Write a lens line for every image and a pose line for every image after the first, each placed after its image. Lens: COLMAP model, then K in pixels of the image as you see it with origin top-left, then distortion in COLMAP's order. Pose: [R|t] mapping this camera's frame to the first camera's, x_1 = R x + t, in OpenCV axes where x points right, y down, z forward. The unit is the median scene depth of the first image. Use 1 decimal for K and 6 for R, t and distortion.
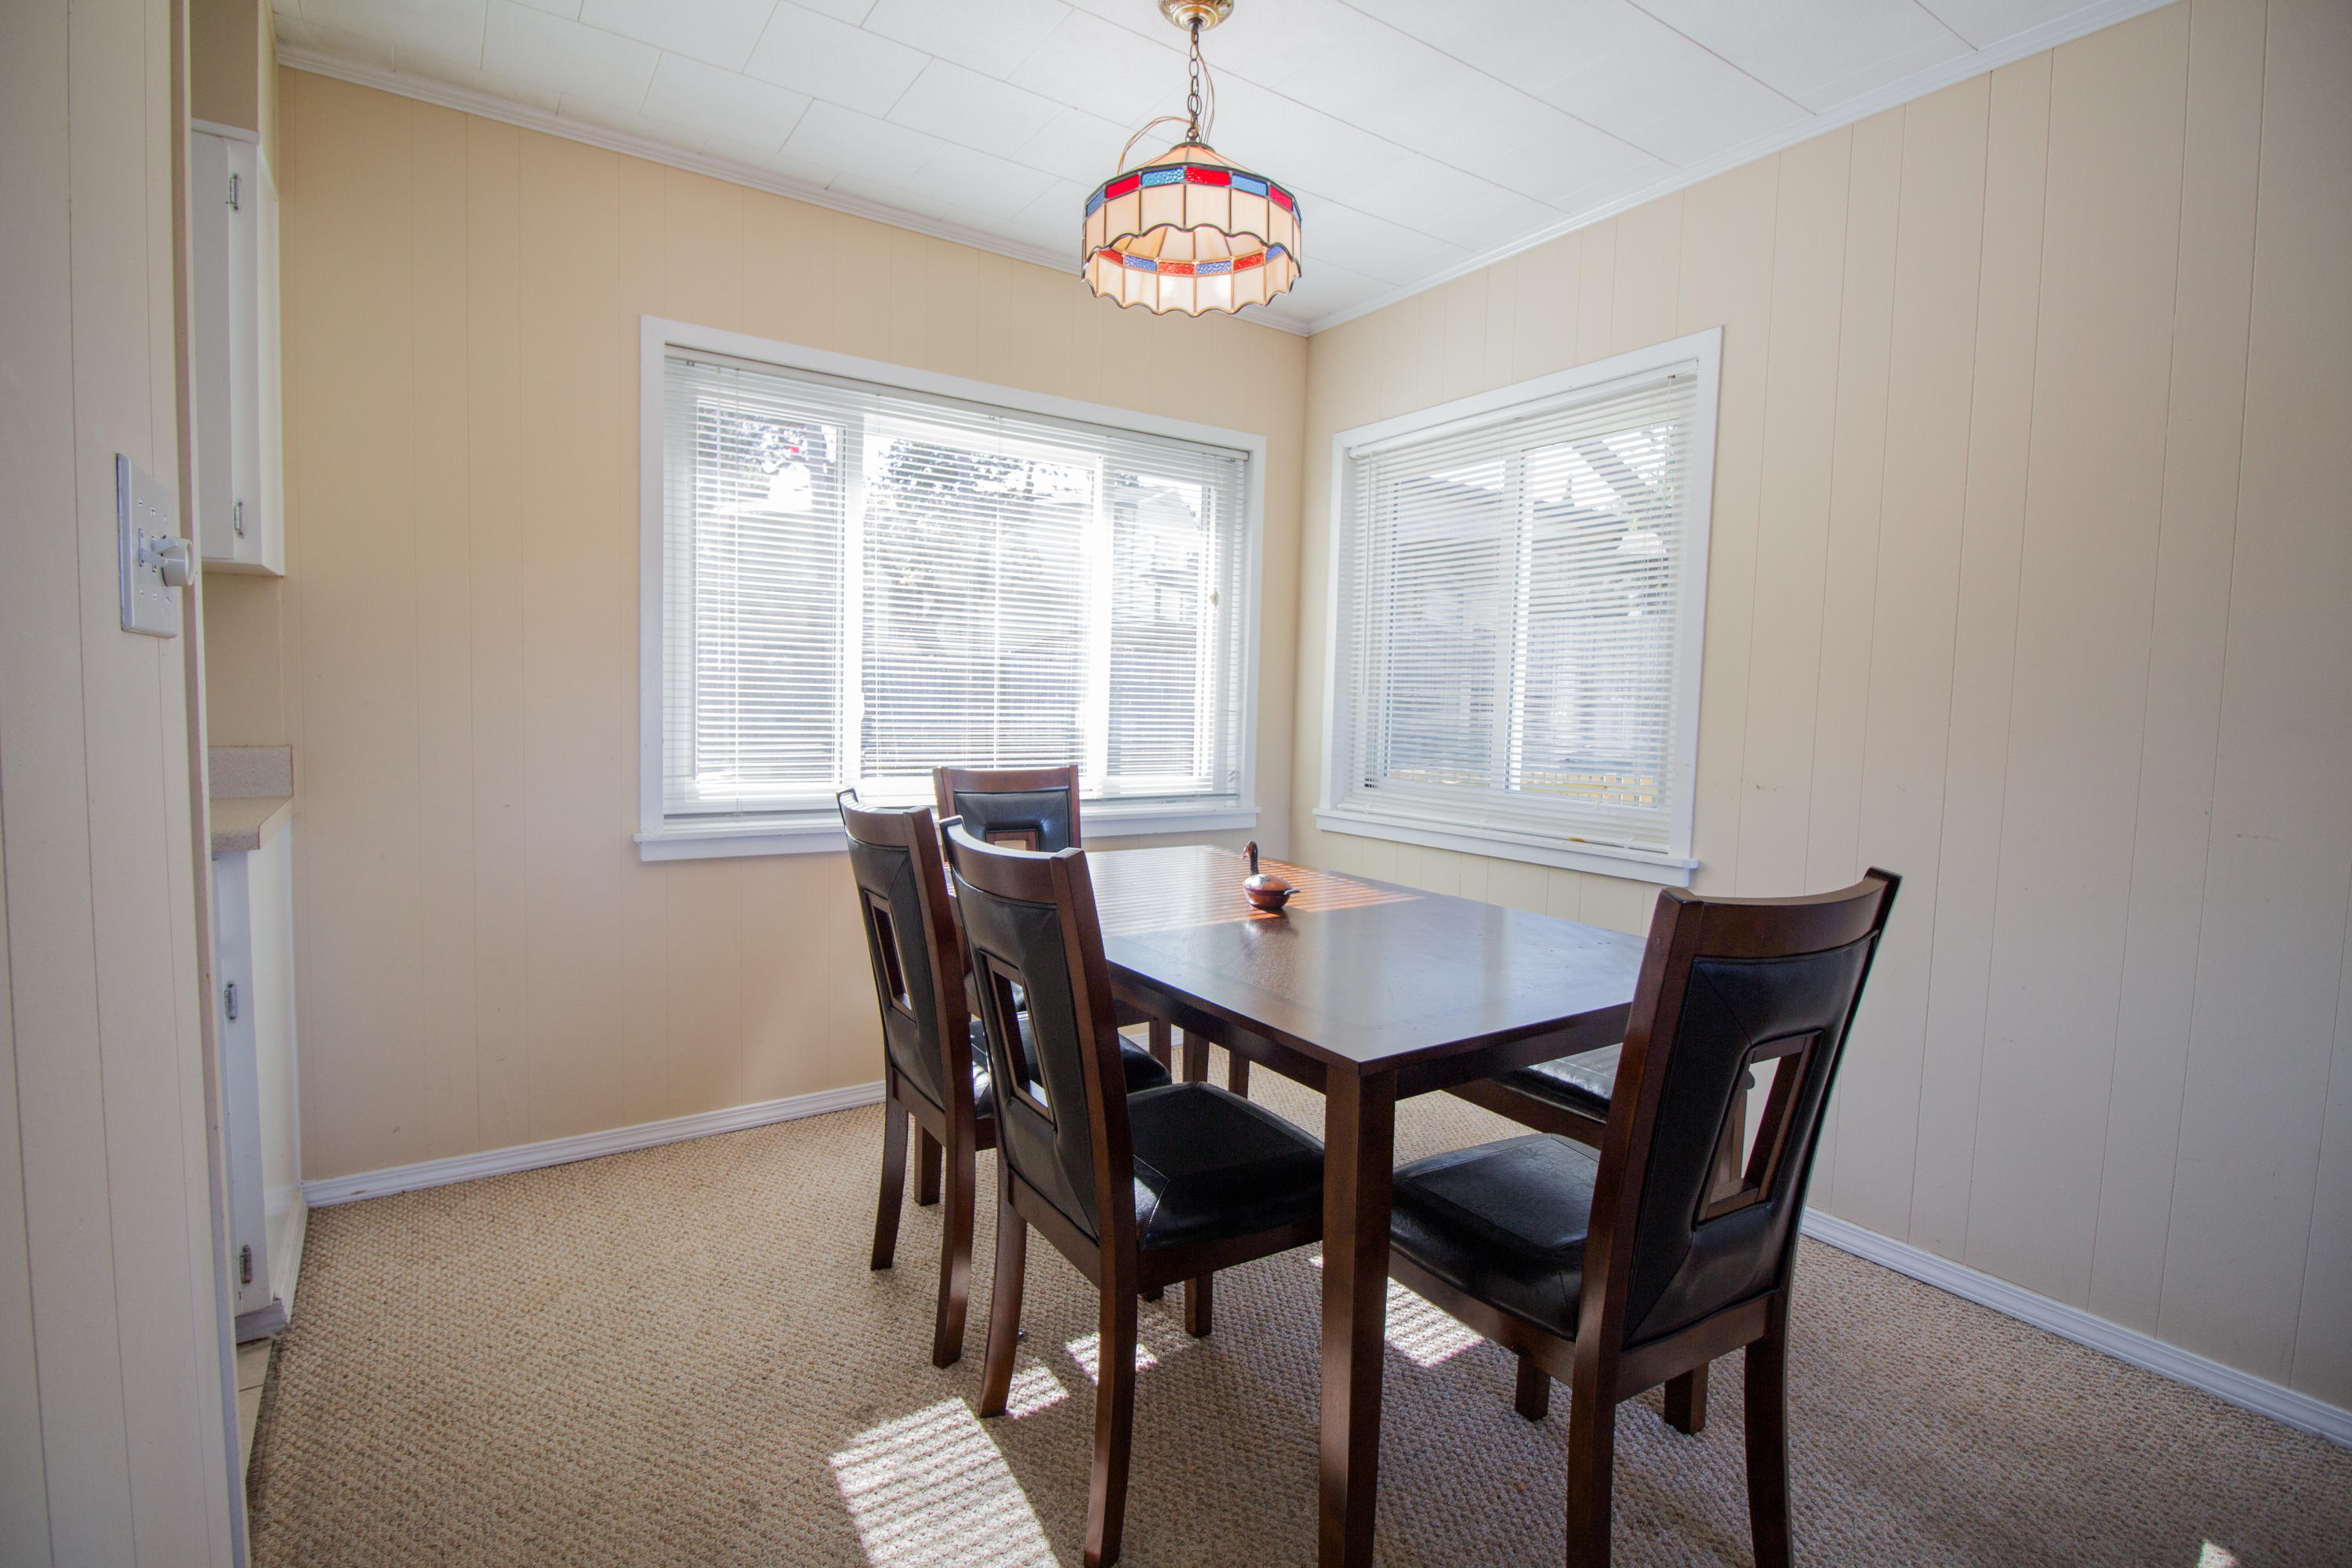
lens RADIAL K [[1099.7, 0, 1164.1], [0, 1099.7, 782.6], [0, 0, 1]] dist [-0.004491, -0.011905]
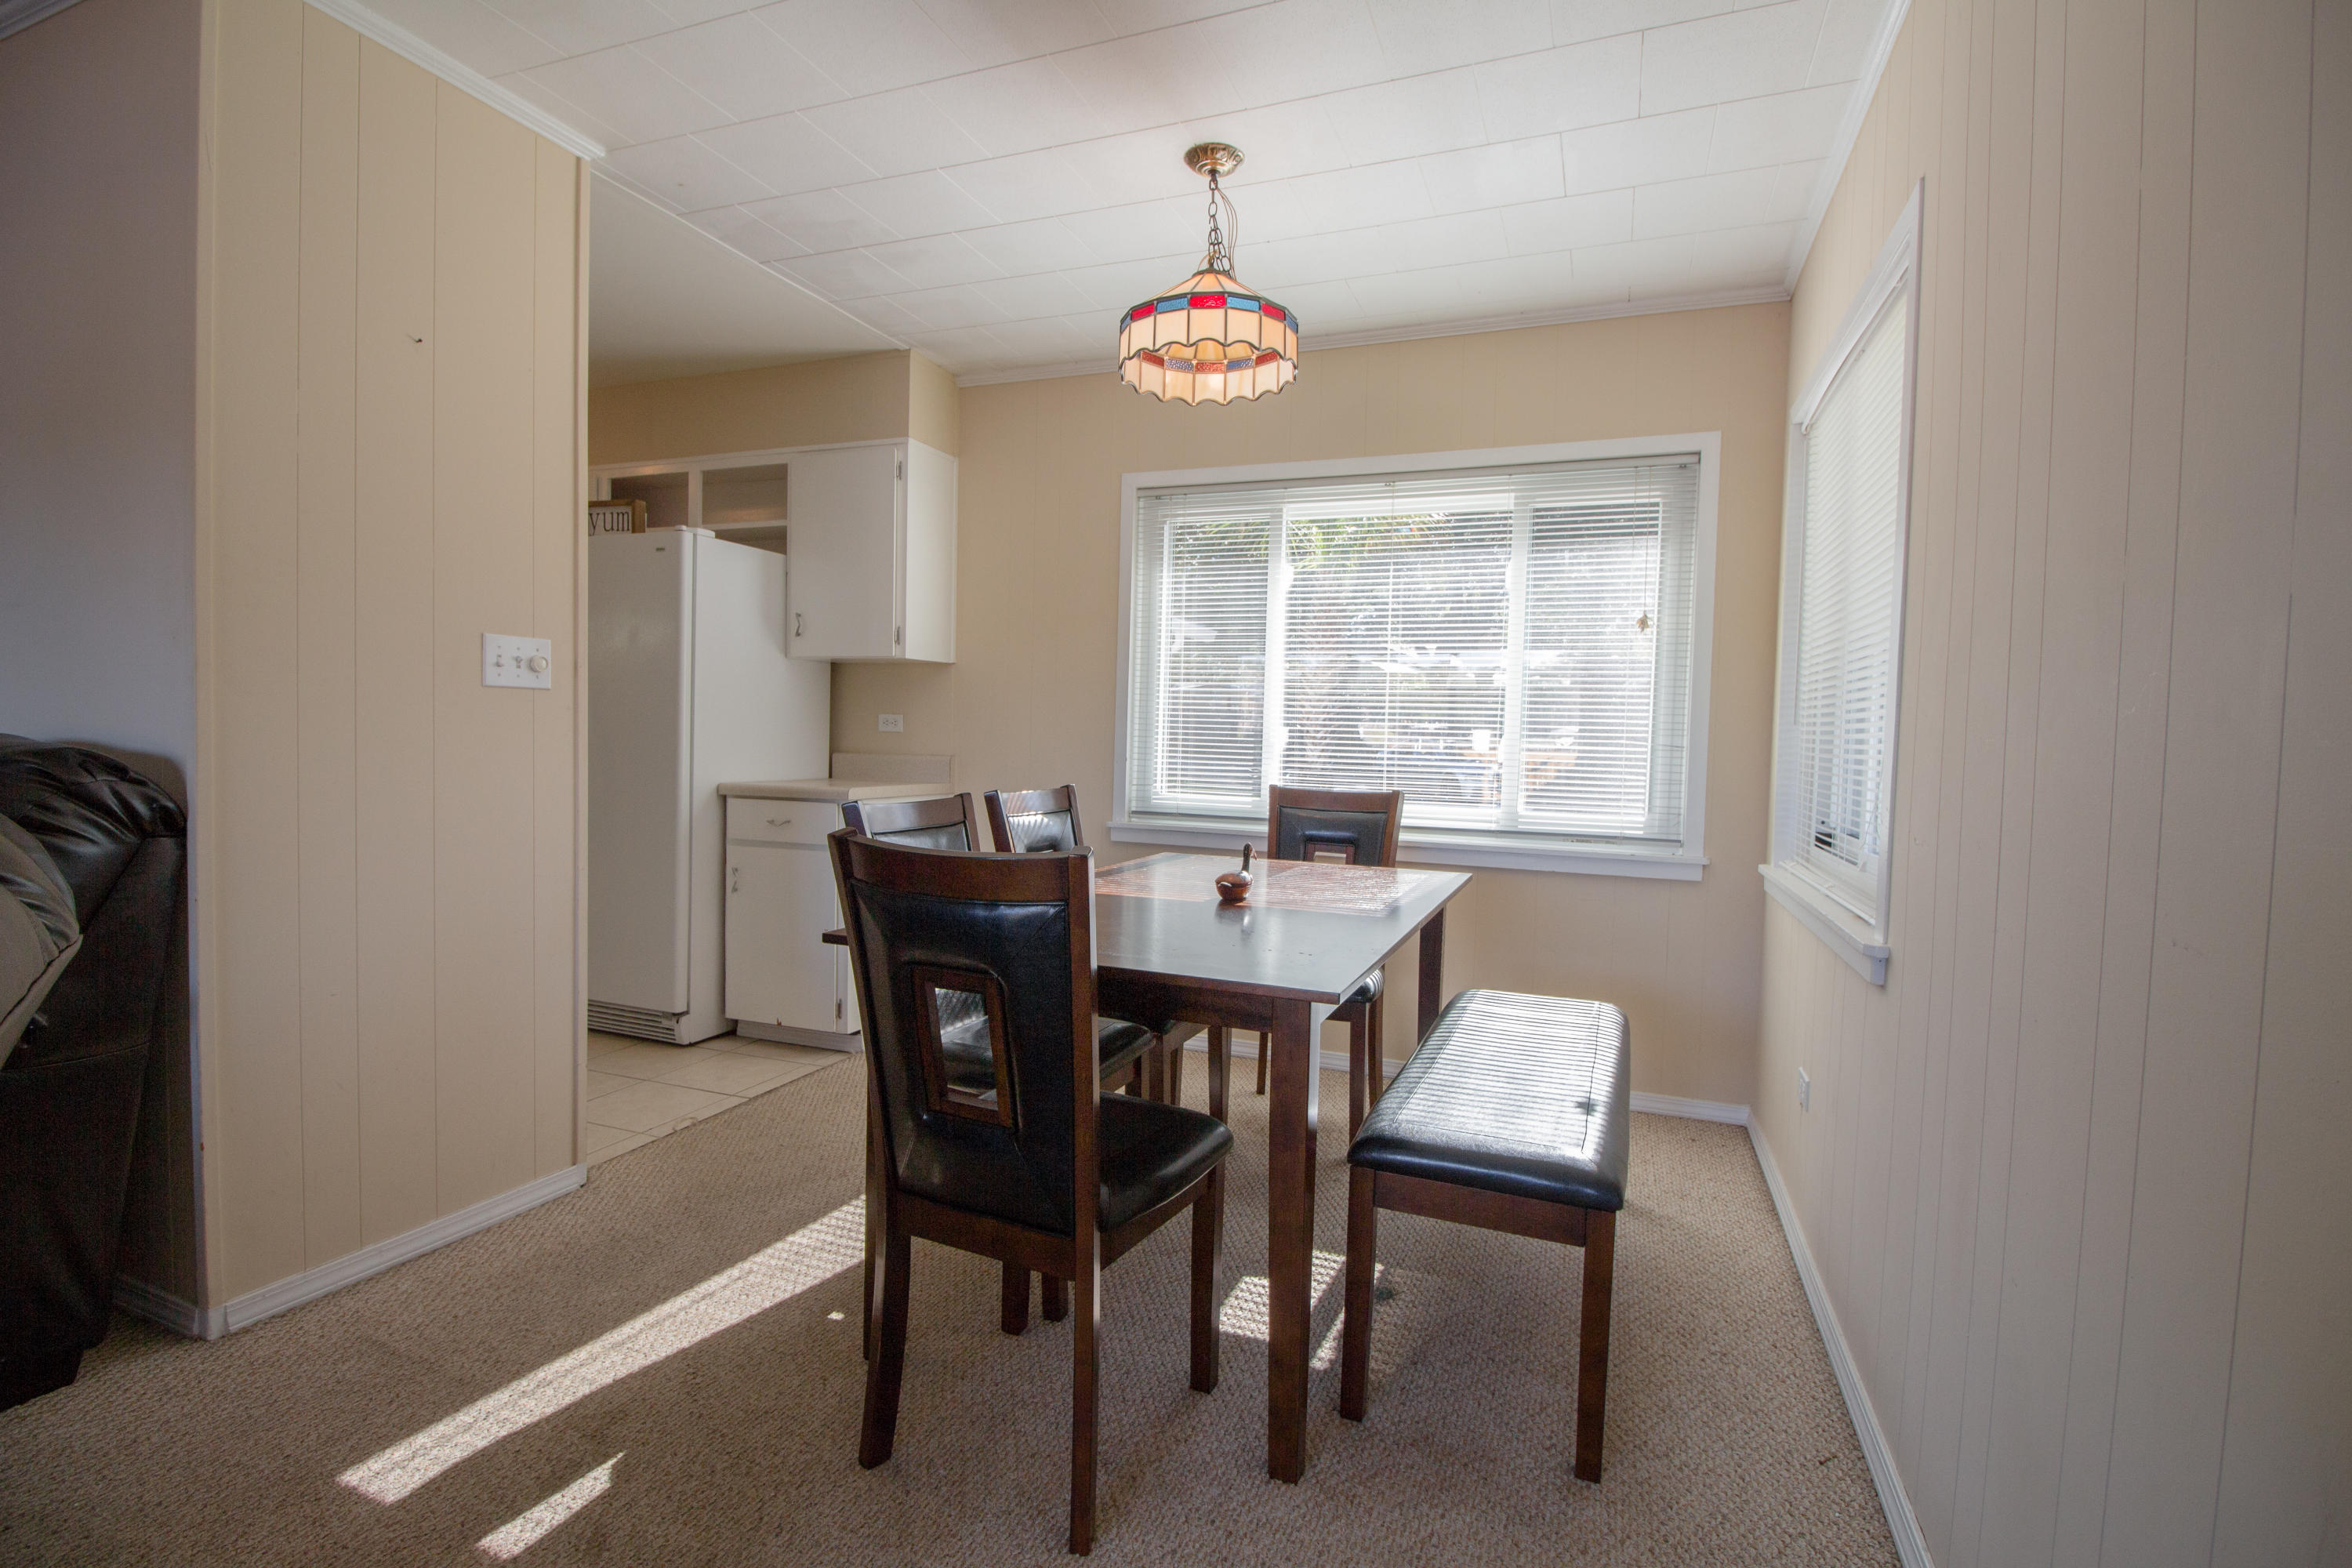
lens RADIAL K [[1099.7, 0, 1164.1], [0, 1099.7, 782.6], [0, 0, 1]] dist [-0.004491, -0.011905]
pose [[0.556978, 0.026213, -0.830113, 0.803655], [-0.075046, 0.997002, -0.018870, 0.017247], [0.827130, 0.072807, 0.557275, 0.237870]]
